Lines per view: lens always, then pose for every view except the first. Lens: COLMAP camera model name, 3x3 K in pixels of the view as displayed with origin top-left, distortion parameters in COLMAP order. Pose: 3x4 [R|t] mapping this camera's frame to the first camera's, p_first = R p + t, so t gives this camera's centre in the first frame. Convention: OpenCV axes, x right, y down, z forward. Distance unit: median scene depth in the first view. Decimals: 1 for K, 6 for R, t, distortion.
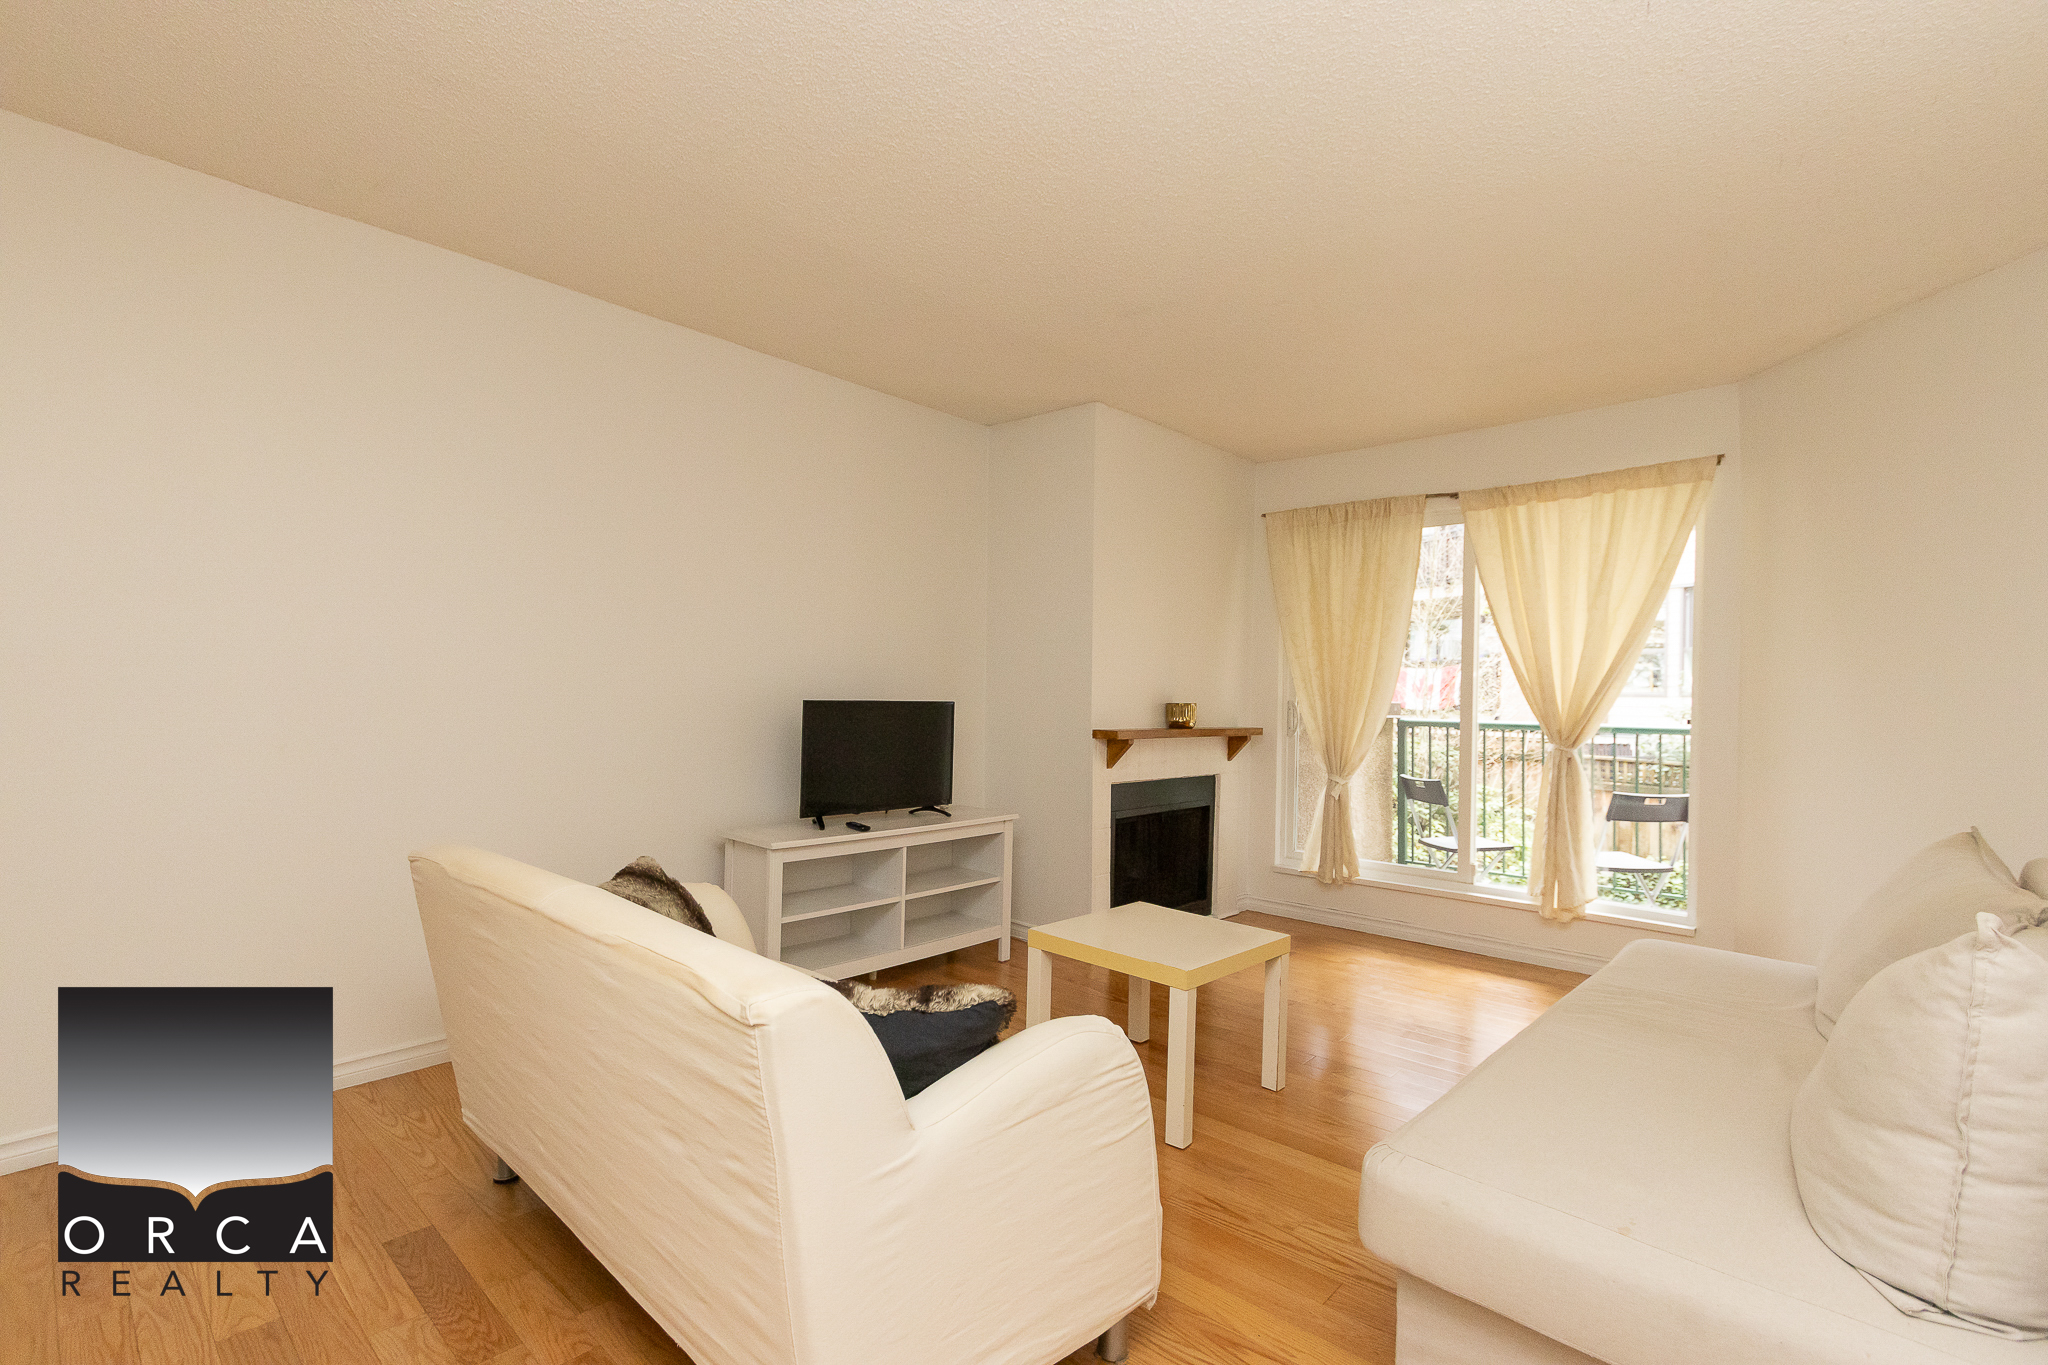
lens RADIAL K [[927.3, 0, 1009.9], [0, 927.3, 695.0], [0, 0, 1]] dist [0.002601, -0.000001]
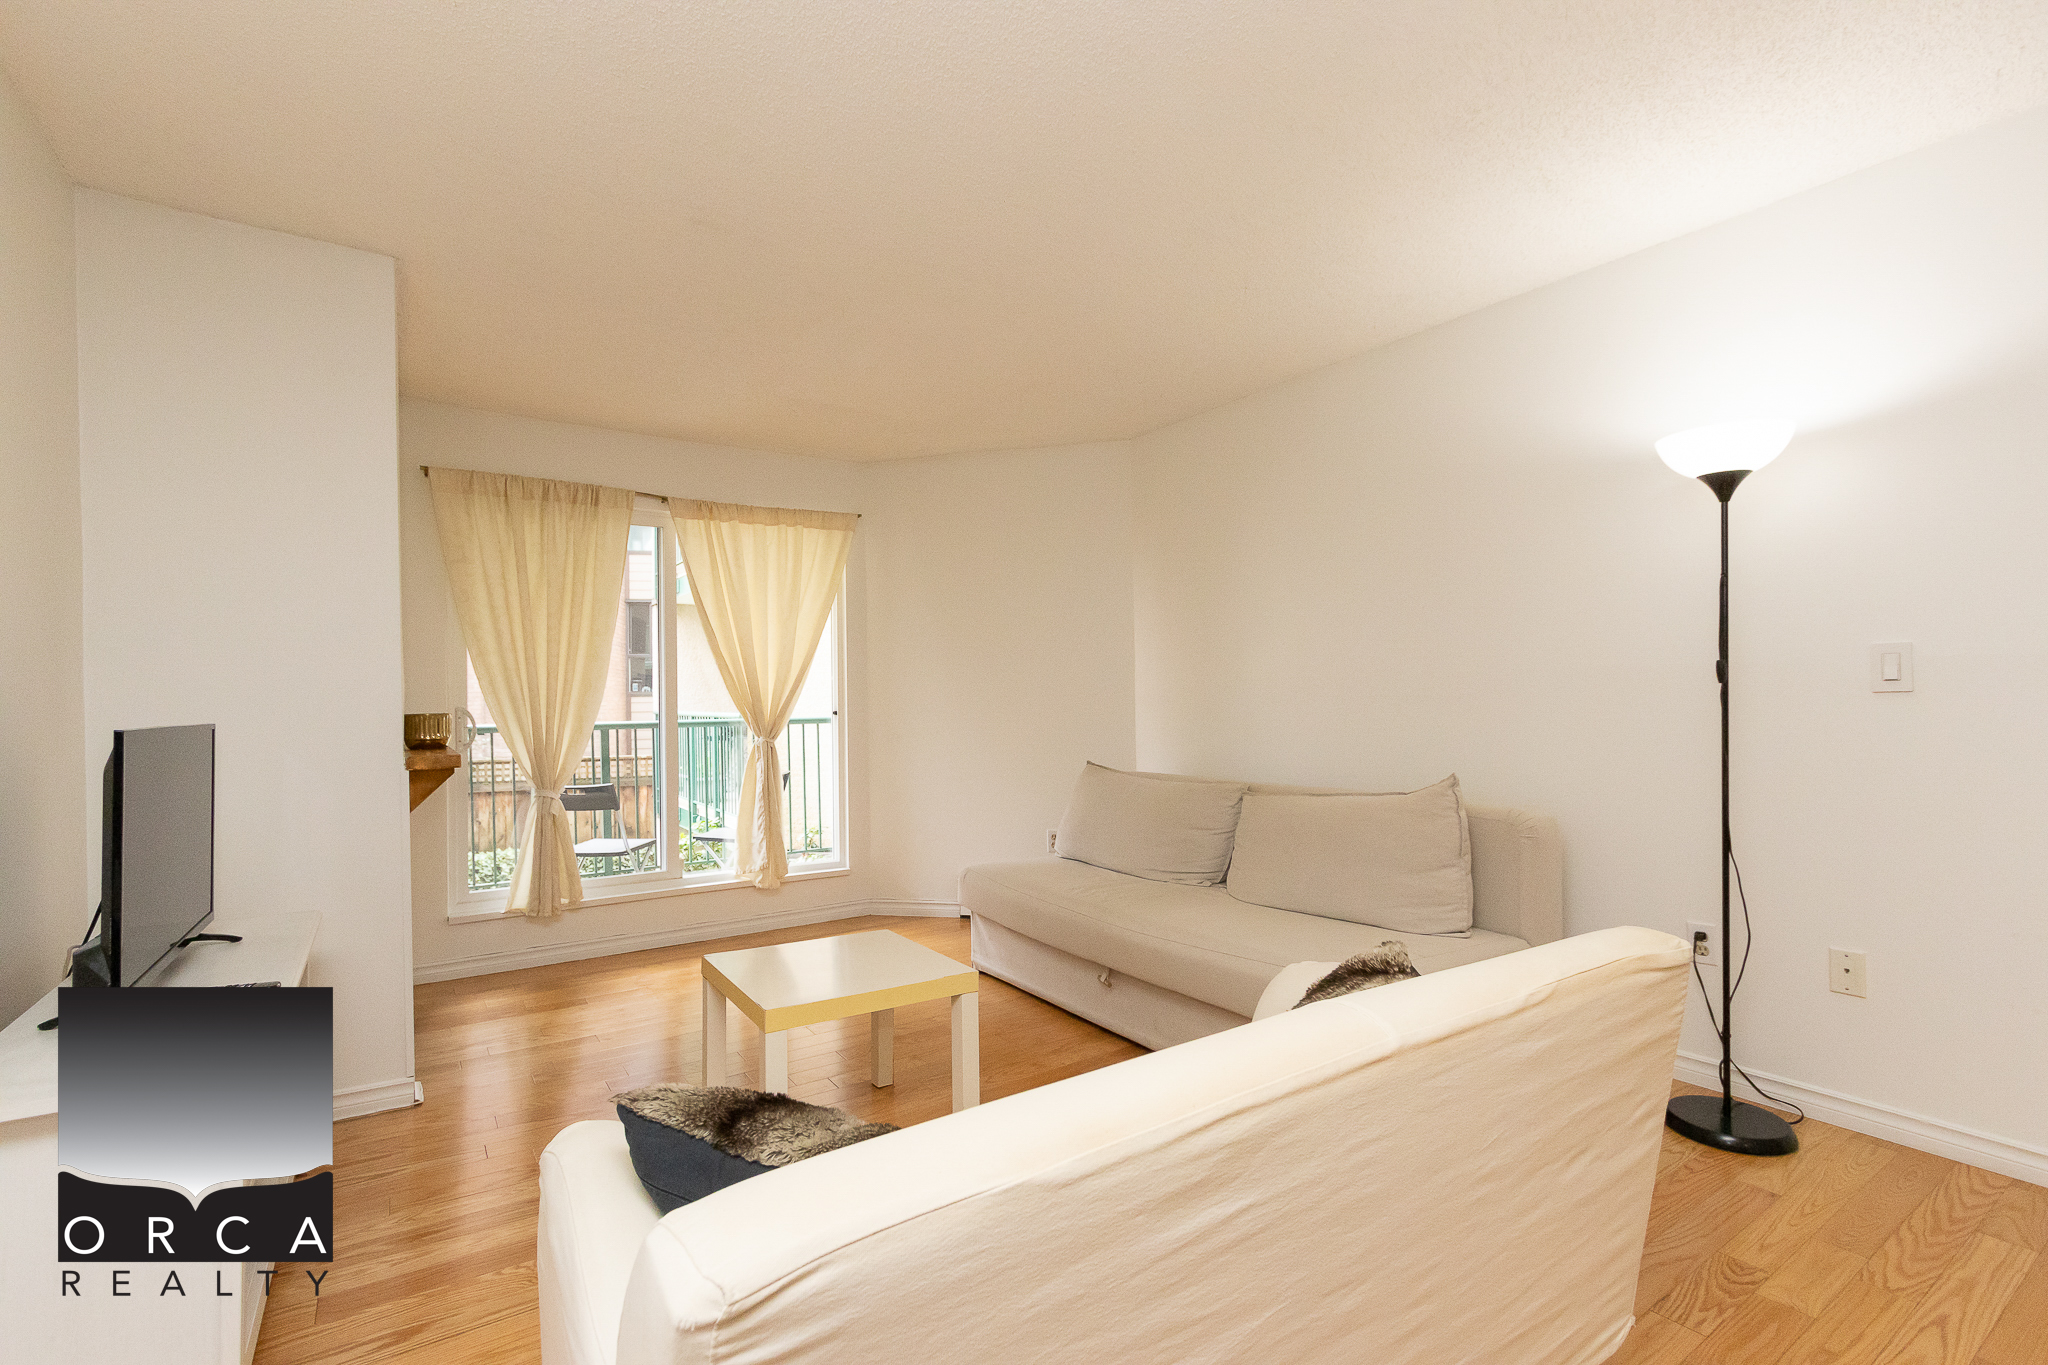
lens RADIAL K [[927.3, 0, 1009.9], [0, 927.3, 695.0], [0, 0, 1]] dist [0.002601, -0.000001]
pose [[0.234561, -0.015446, 0.971979, -0.419083], [0.018153, 0.999769, 0.011507, -0.005855], [-0.971932, 0.014945, 0.234787, 0.395919]]
